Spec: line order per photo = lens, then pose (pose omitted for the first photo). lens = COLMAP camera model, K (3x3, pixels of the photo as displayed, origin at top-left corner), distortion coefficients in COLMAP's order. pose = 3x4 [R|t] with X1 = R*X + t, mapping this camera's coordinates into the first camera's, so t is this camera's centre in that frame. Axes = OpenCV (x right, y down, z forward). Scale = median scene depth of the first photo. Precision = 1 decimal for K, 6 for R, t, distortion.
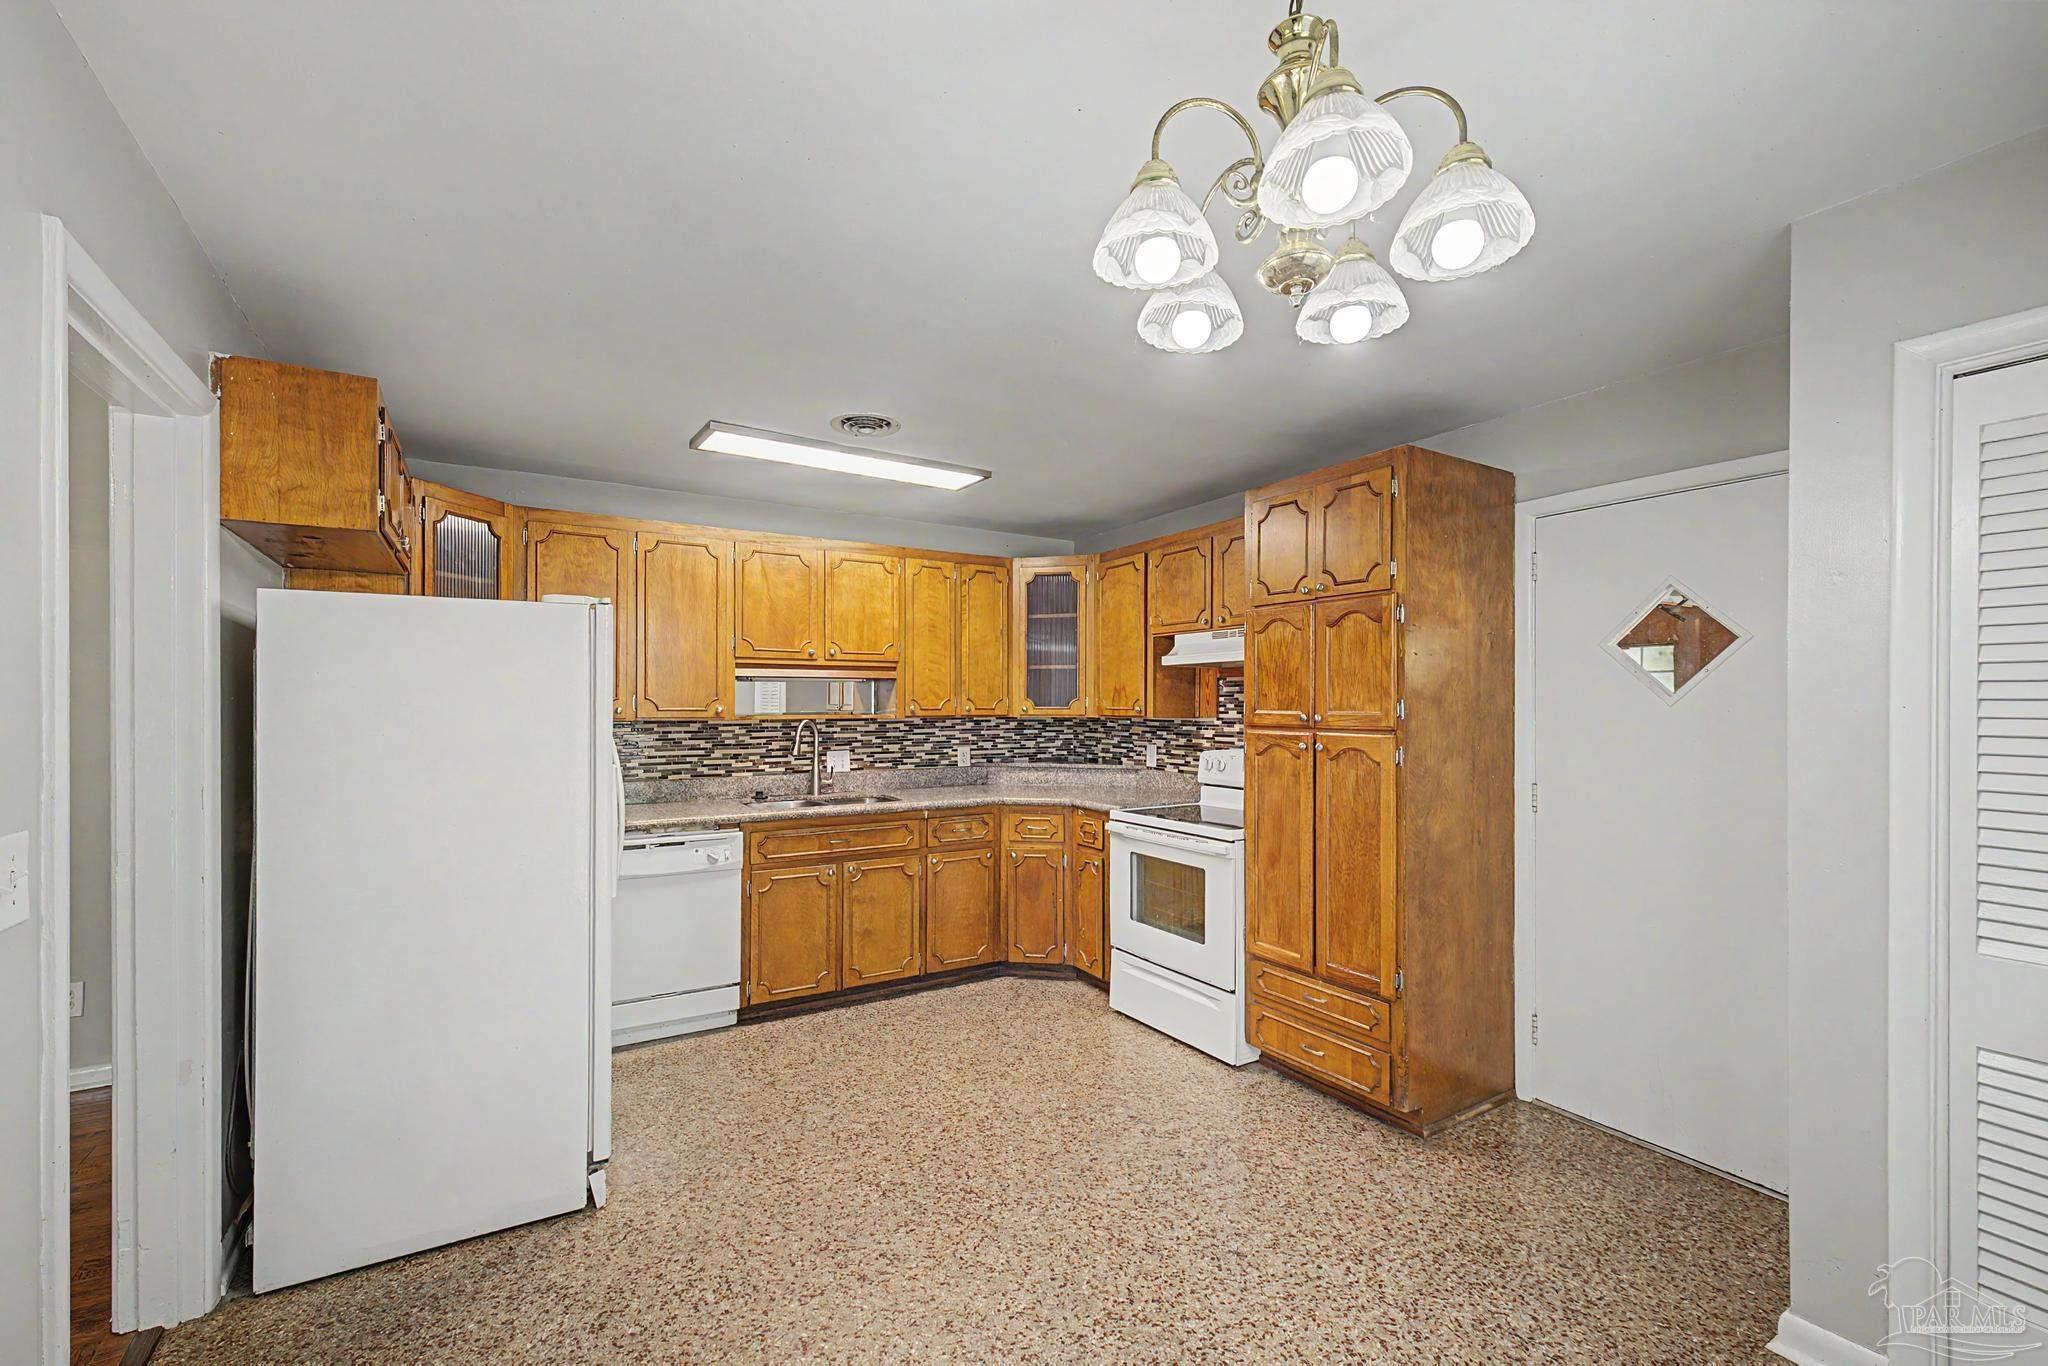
lens RADIAL K [[871.2, 0, 1021.5], [0, 871.2, 699.2], [0, 0, 1]] dist [0.003071, 0.000211]
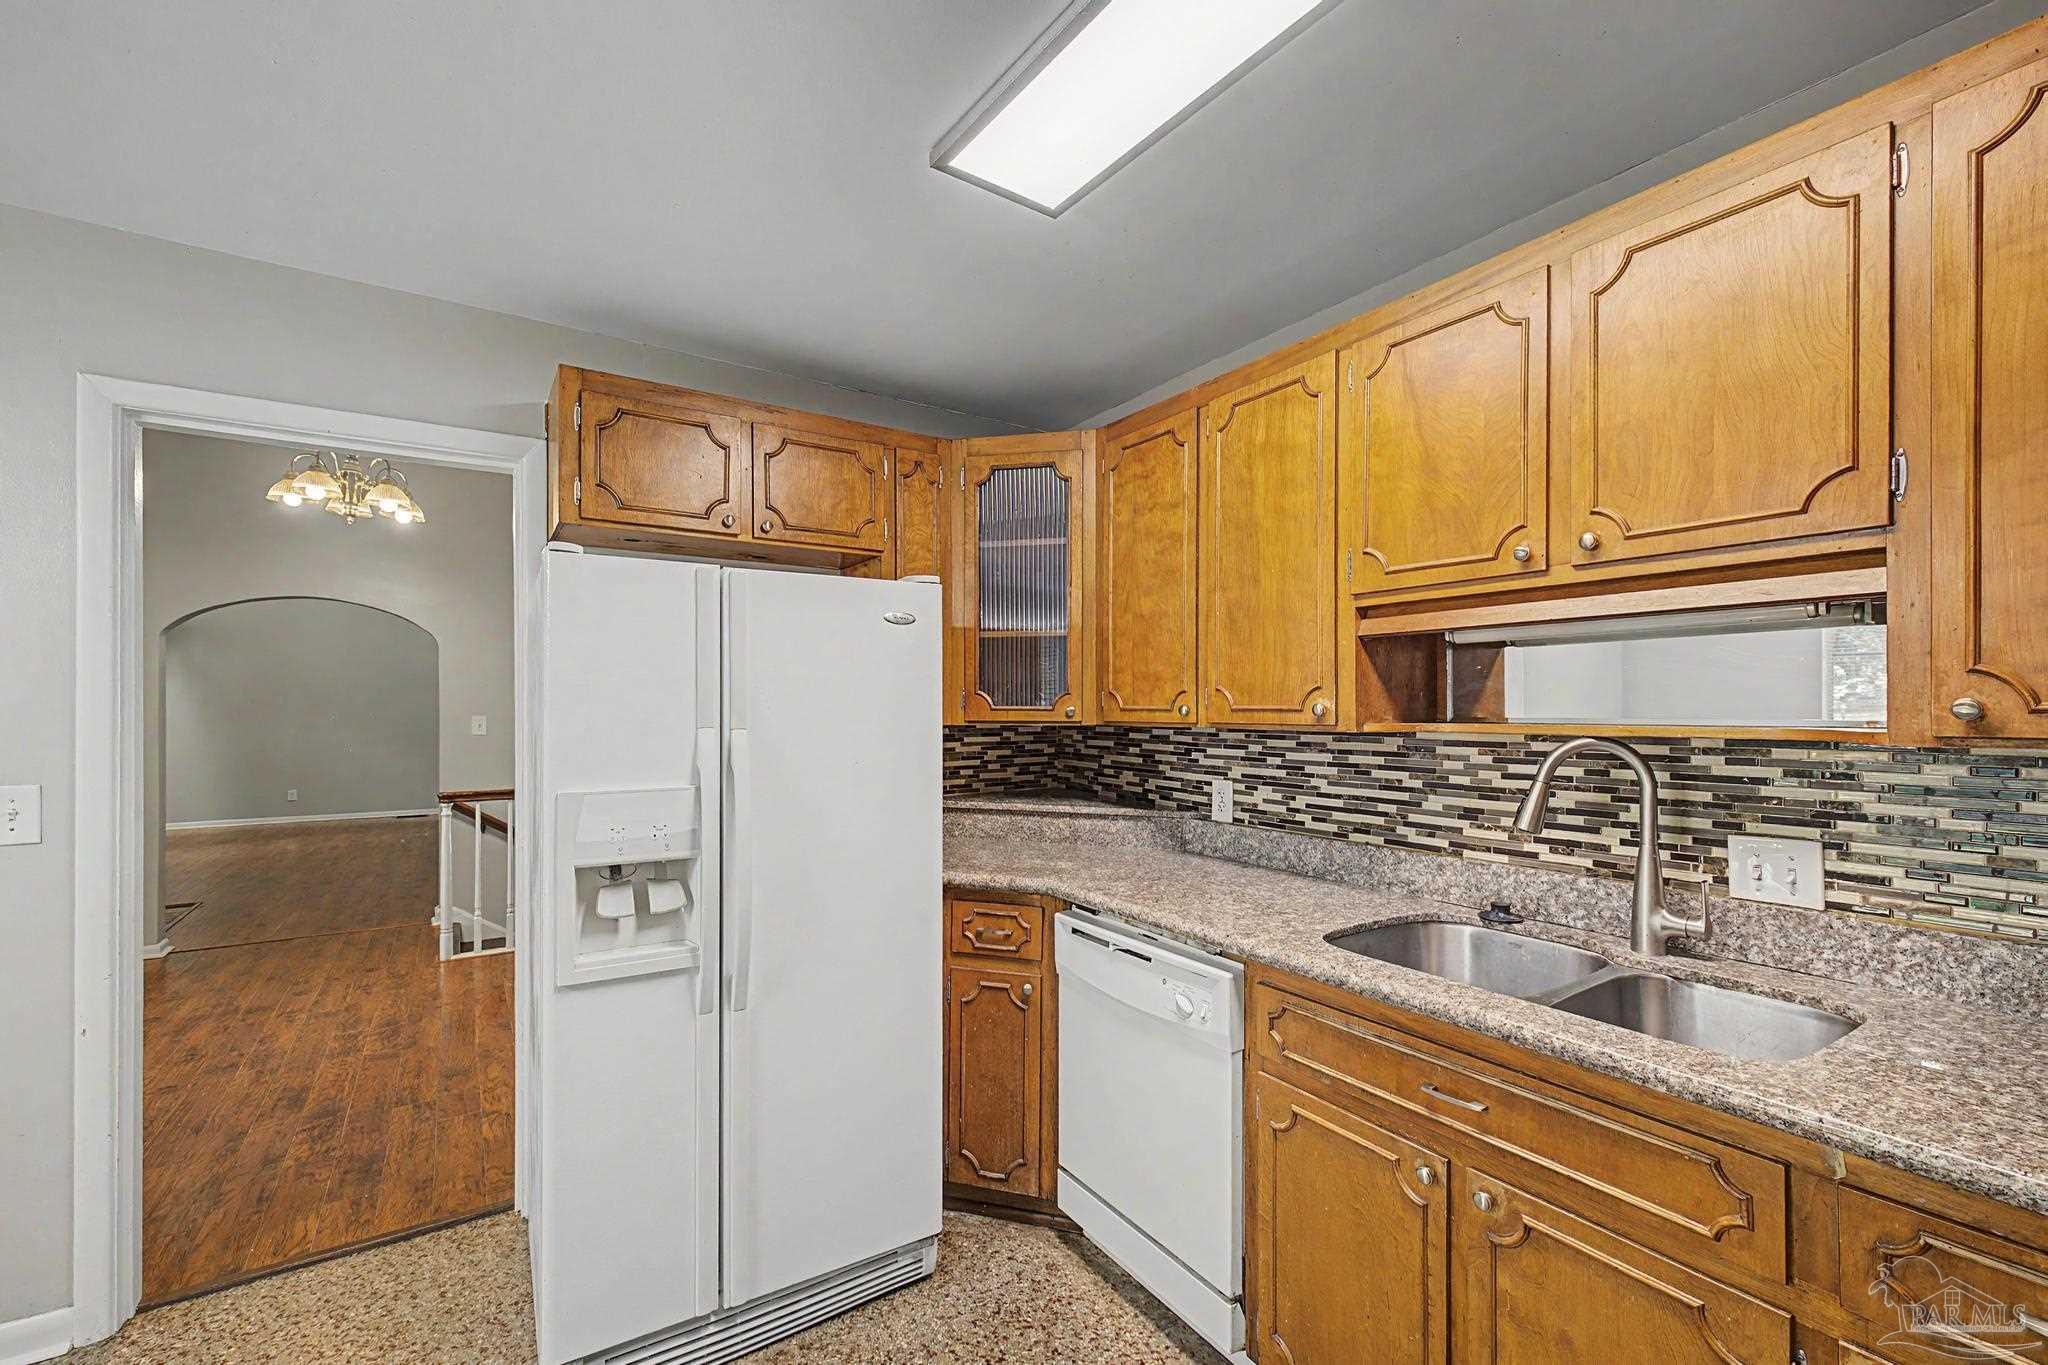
lens RADIAL K [[871.2, 0, 1018.8], [0, 871.2, 700.7], [0, 0, 1]] dist [0.003071, 0.000211]
pose [[0.013948, -0.008639, -0.999865, 0.119499], [0.003371, 0.999957, -0.008593, 0.010334], [0.999897, -0.003251, 0.013977, 0.762712]]
